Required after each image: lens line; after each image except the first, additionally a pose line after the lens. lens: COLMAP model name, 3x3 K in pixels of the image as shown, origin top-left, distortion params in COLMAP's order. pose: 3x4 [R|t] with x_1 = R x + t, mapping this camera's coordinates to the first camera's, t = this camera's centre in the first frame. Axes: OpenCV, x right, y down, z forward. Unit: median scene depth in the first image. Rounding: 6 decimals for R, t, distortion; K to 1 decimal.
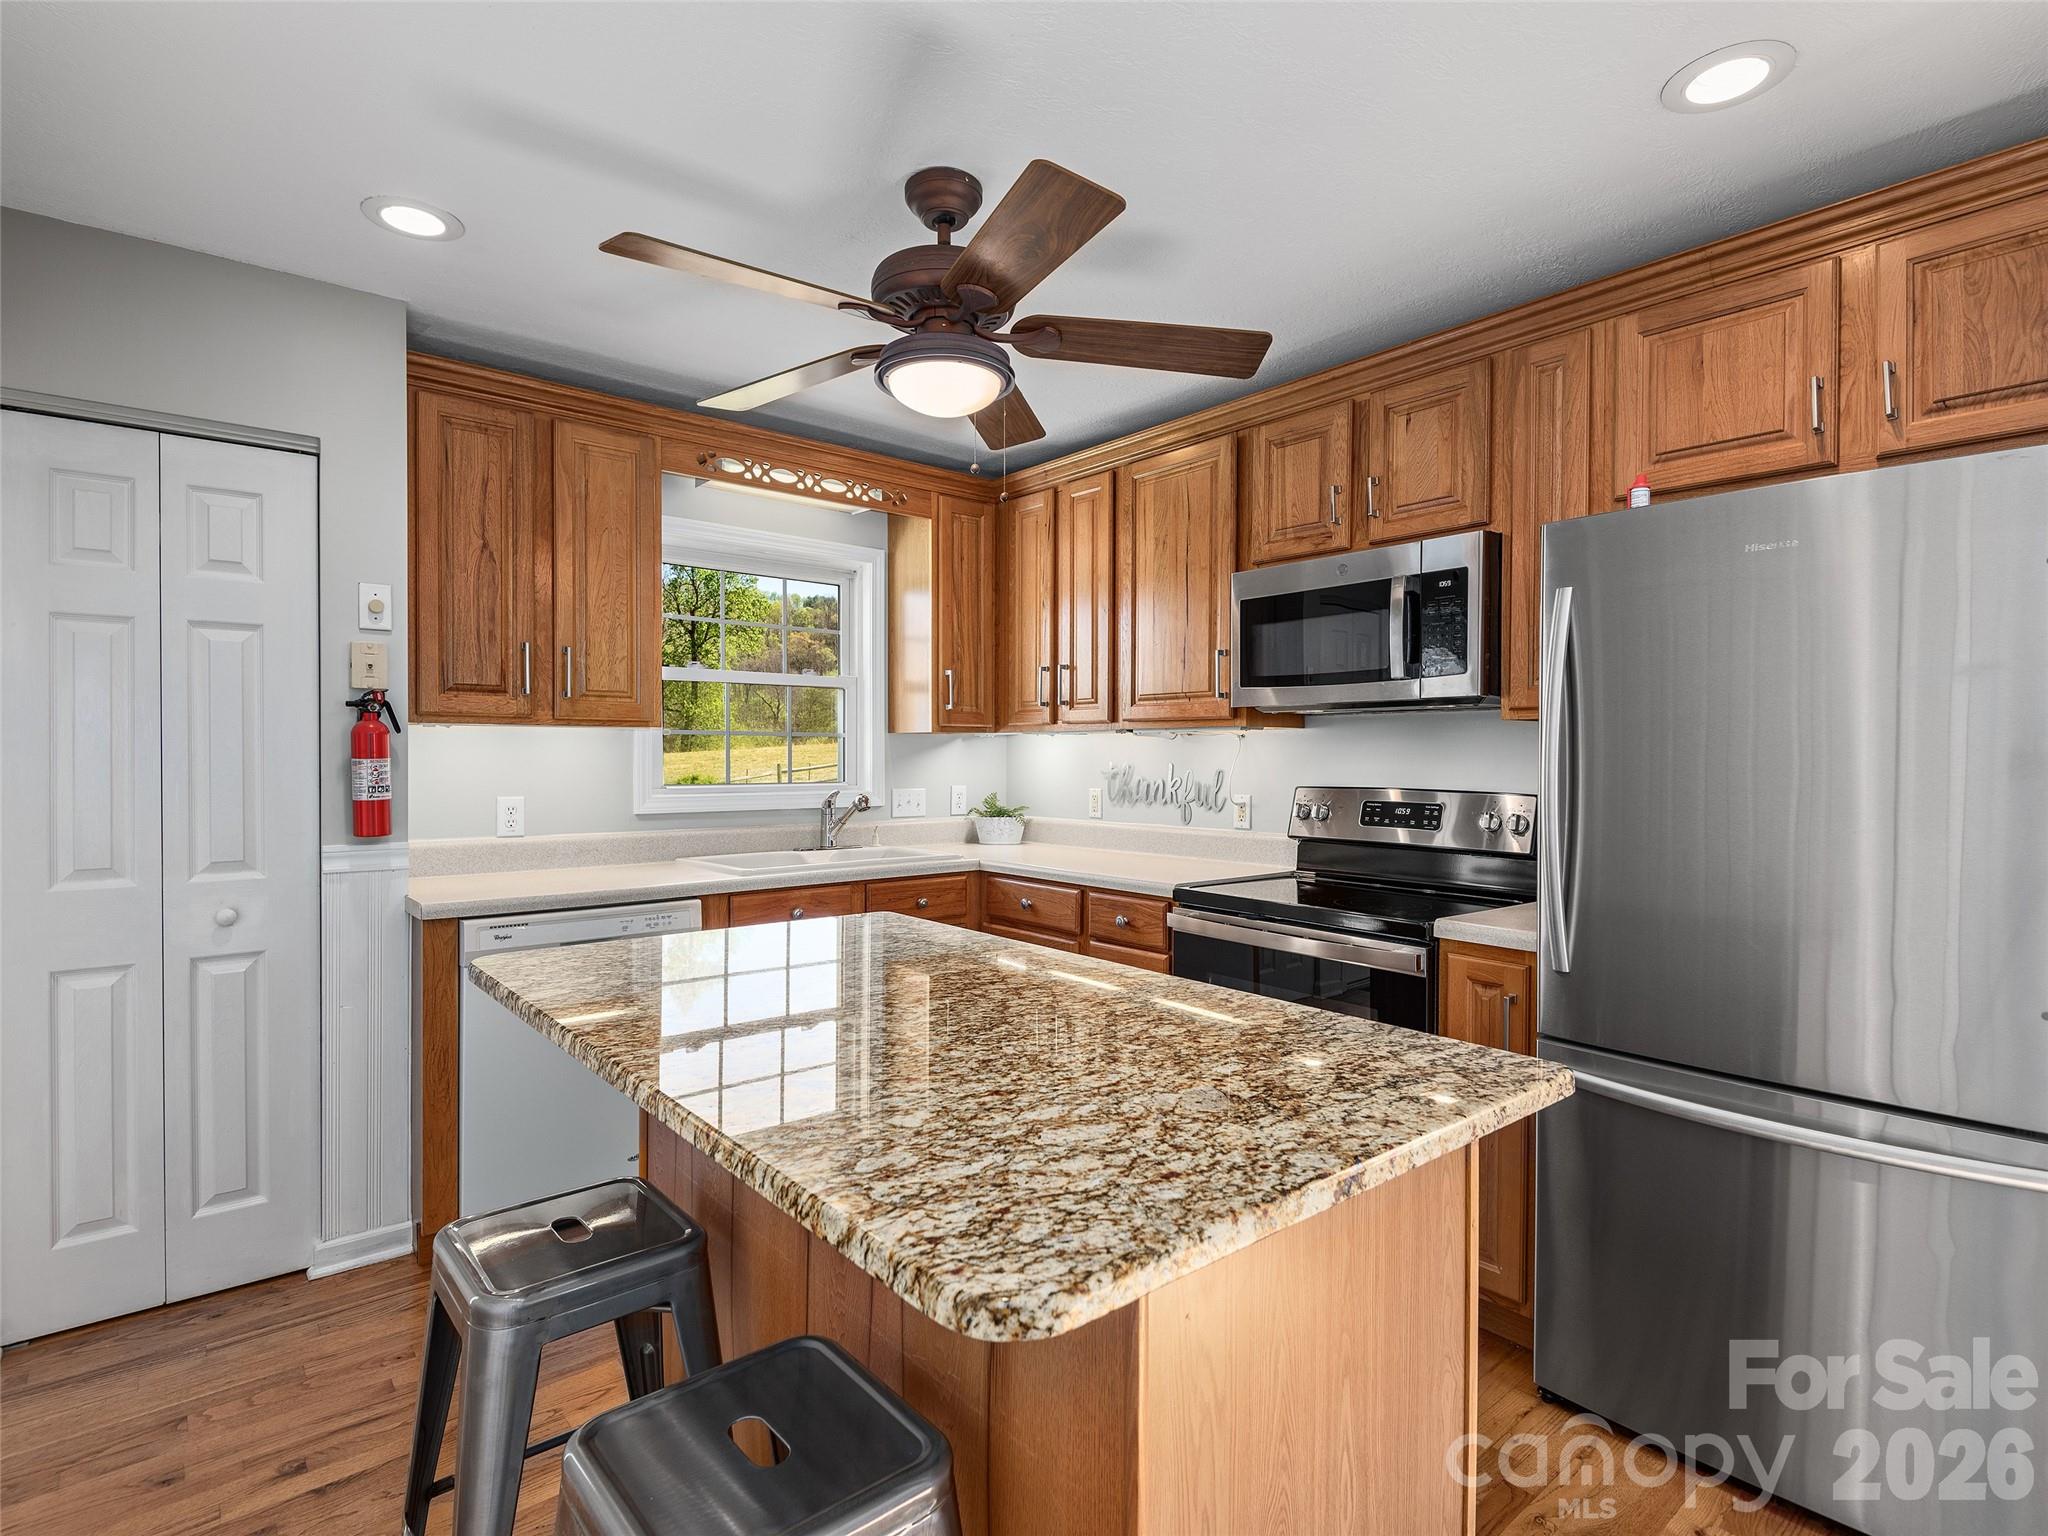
lens RADIAL K [[1042.3, 0, 1030.6], [0, 1042.3, 762.4], [0, 0, 1]] dist [0.052257, -0.034584]
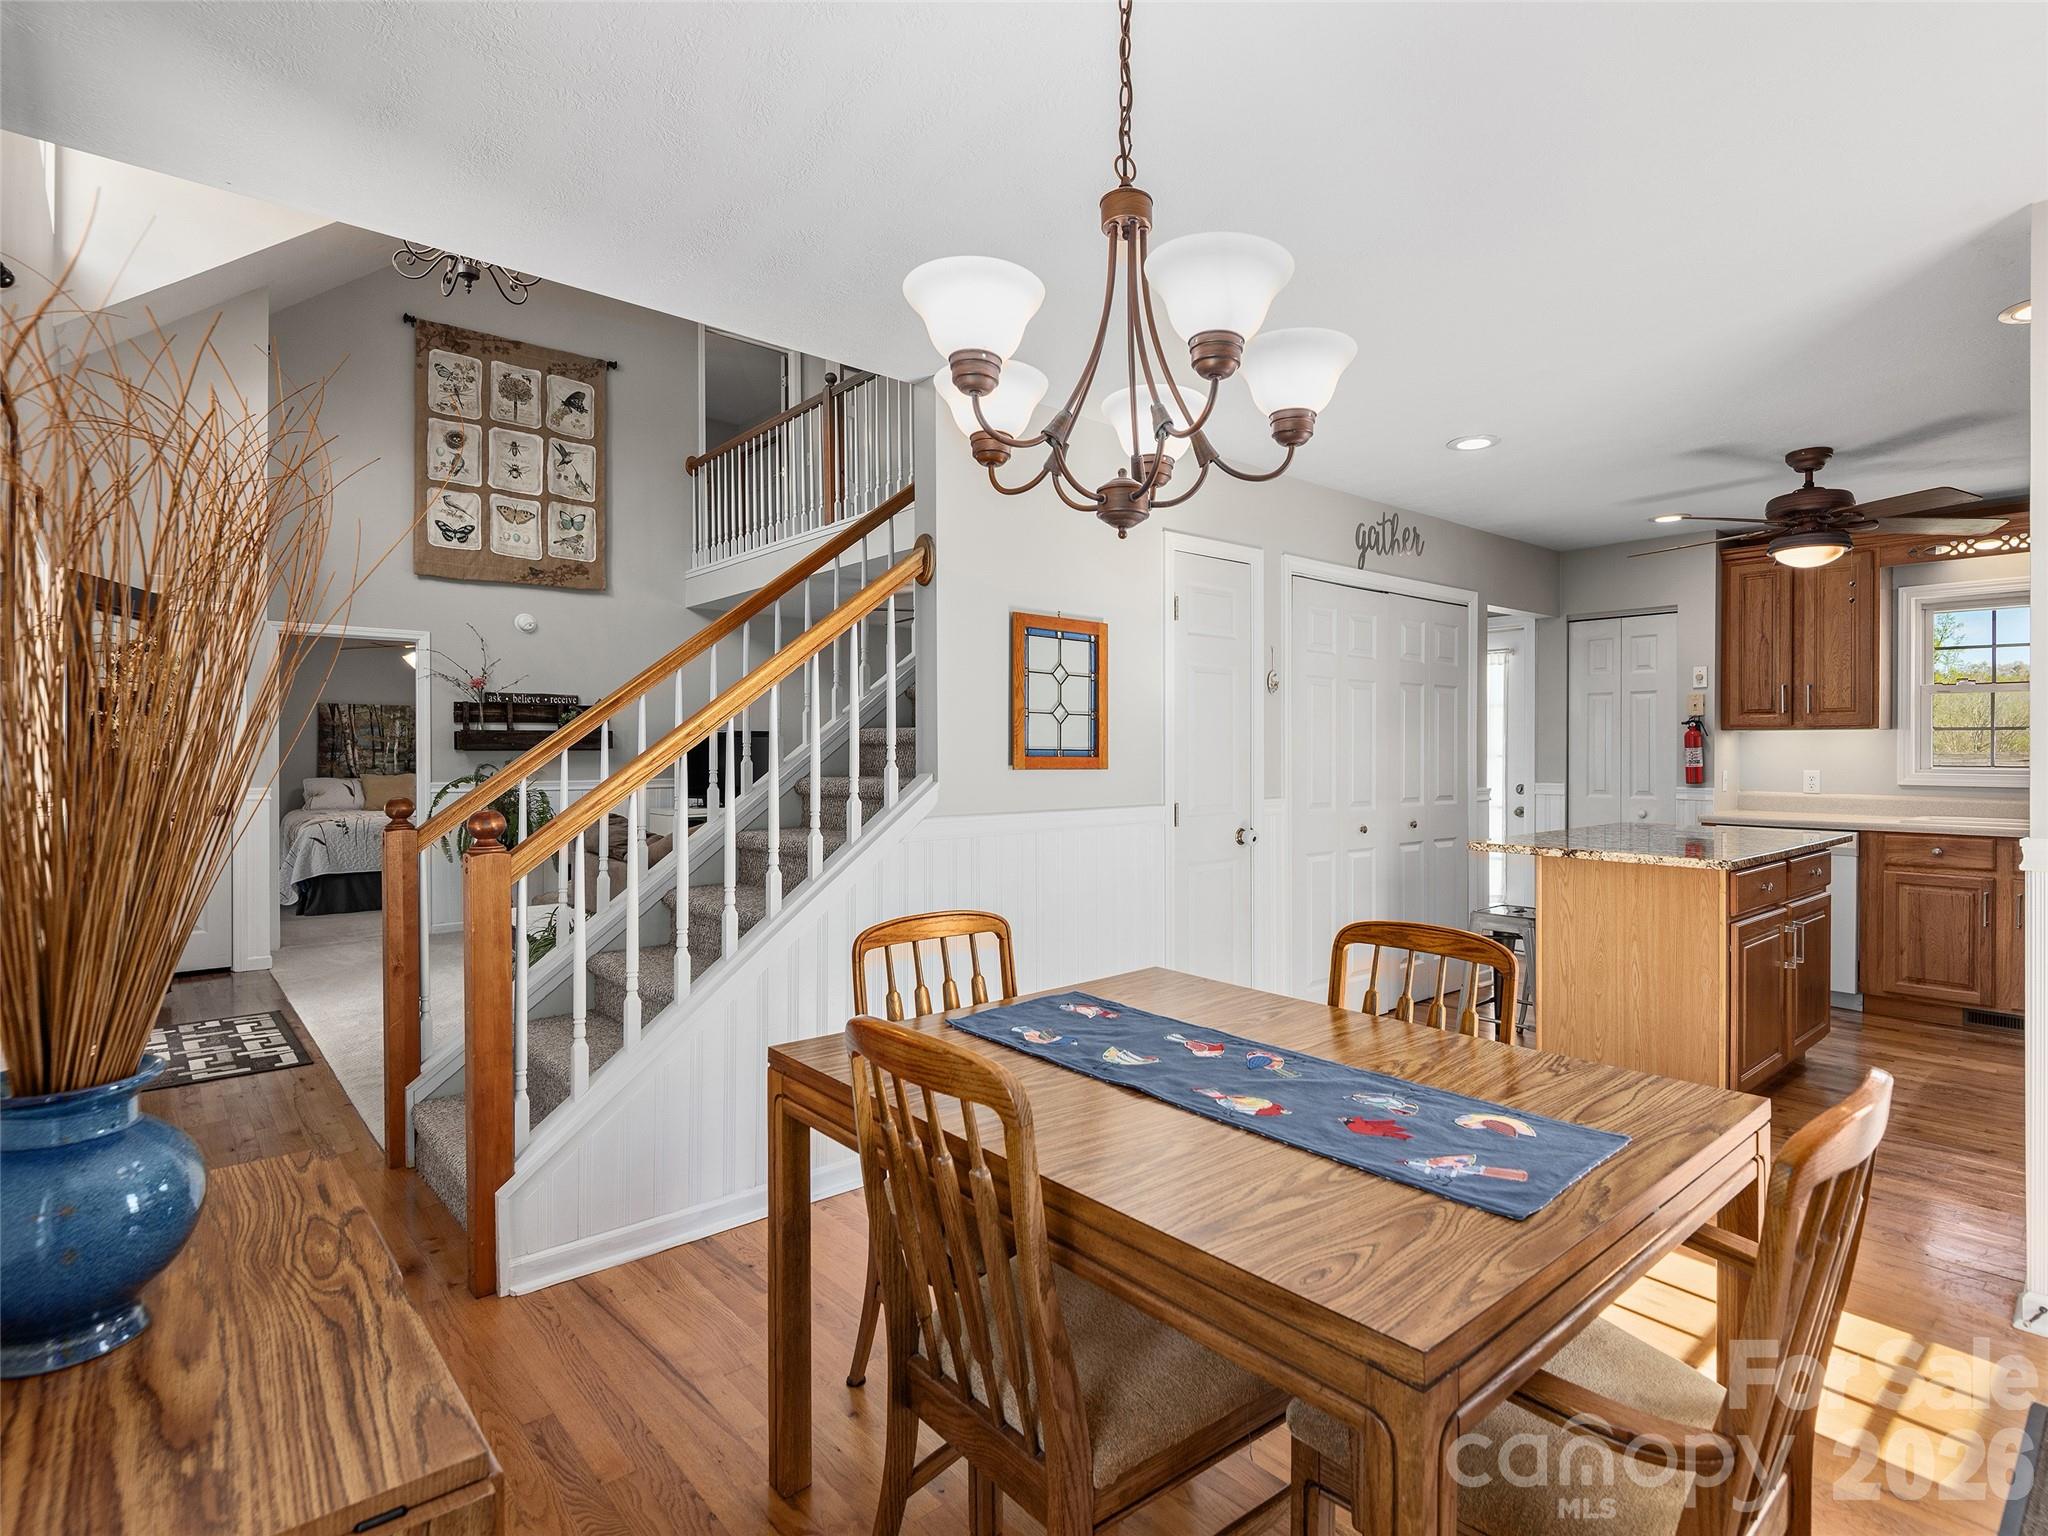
lens RADIAL K [[1035.8, 0, 1087.1], [0, 1035.8, 747.7], [0, 0, 1]] dist [-0.002342, -0.000904]
pose [[0.038608, -0.005402, -0.999240, 1.295982], [-0.008415, 0.999948, -0.005731, 0.016605], [0.999219, 0.008630, 0.038561, -0.290209]]
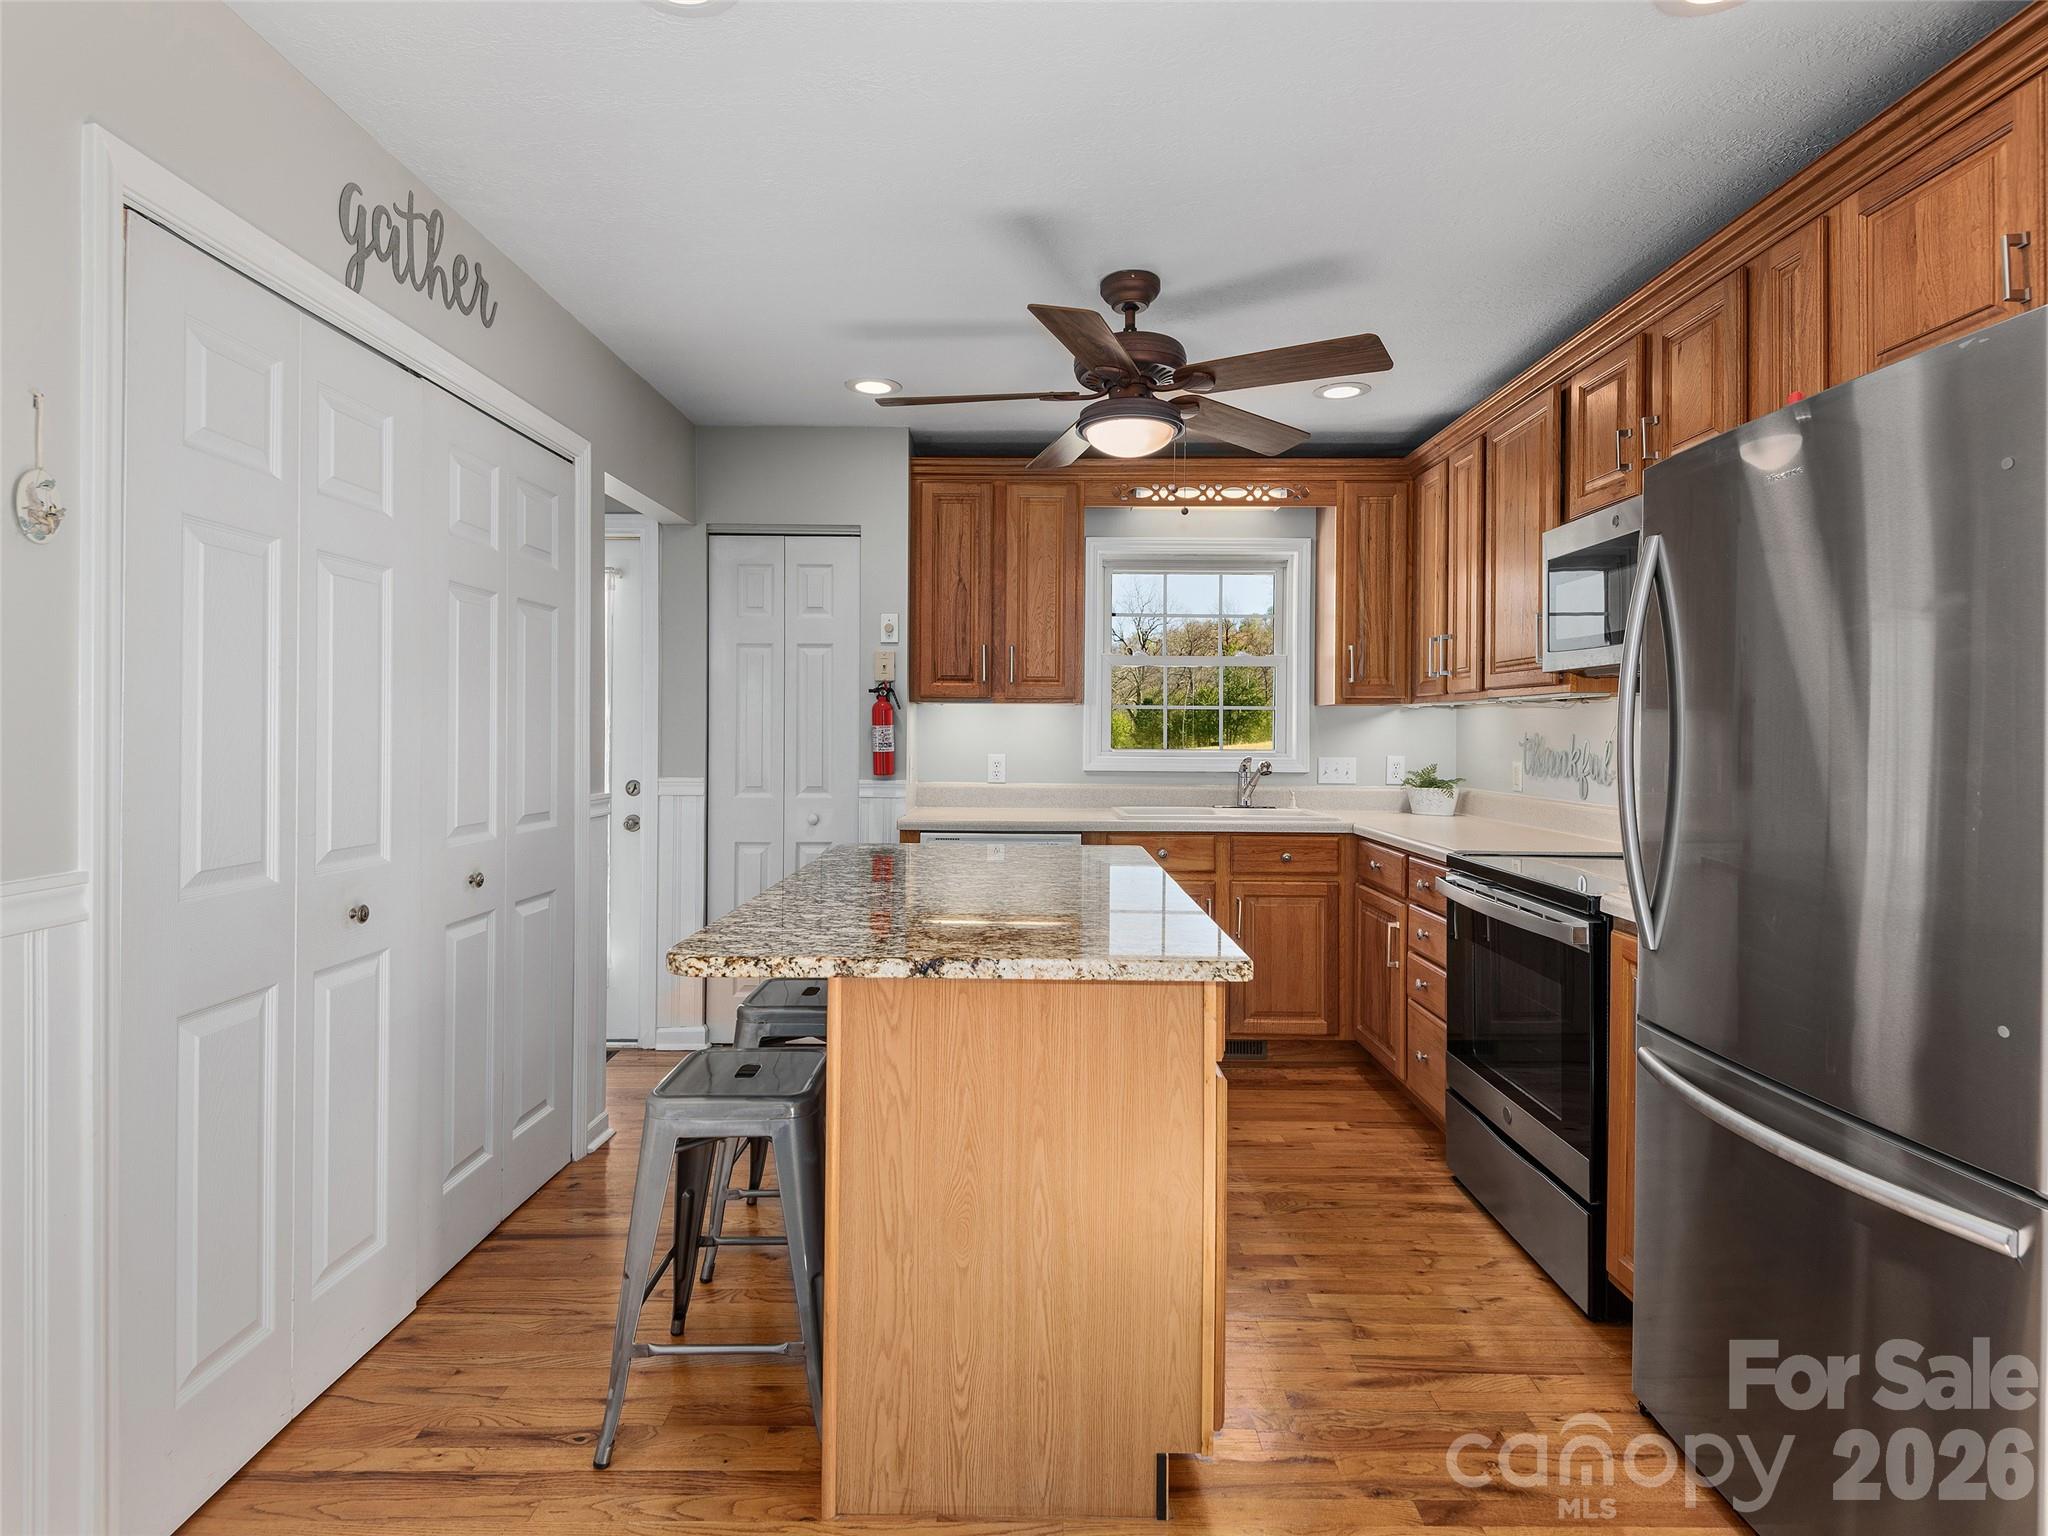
lens RADIAL K [[1060.7, 0, 1029.6], [0, 1060.7, 734.3], [0, 0, 1]] dist [0.048209, -0.031735]
pose [[0.766221, 0.003922, -0.642566, 0.493632], [-0.009272, 0.999945, -0.004954, 0.013650], [0.642511, 0.009754, 0.766215, -0.056944]]
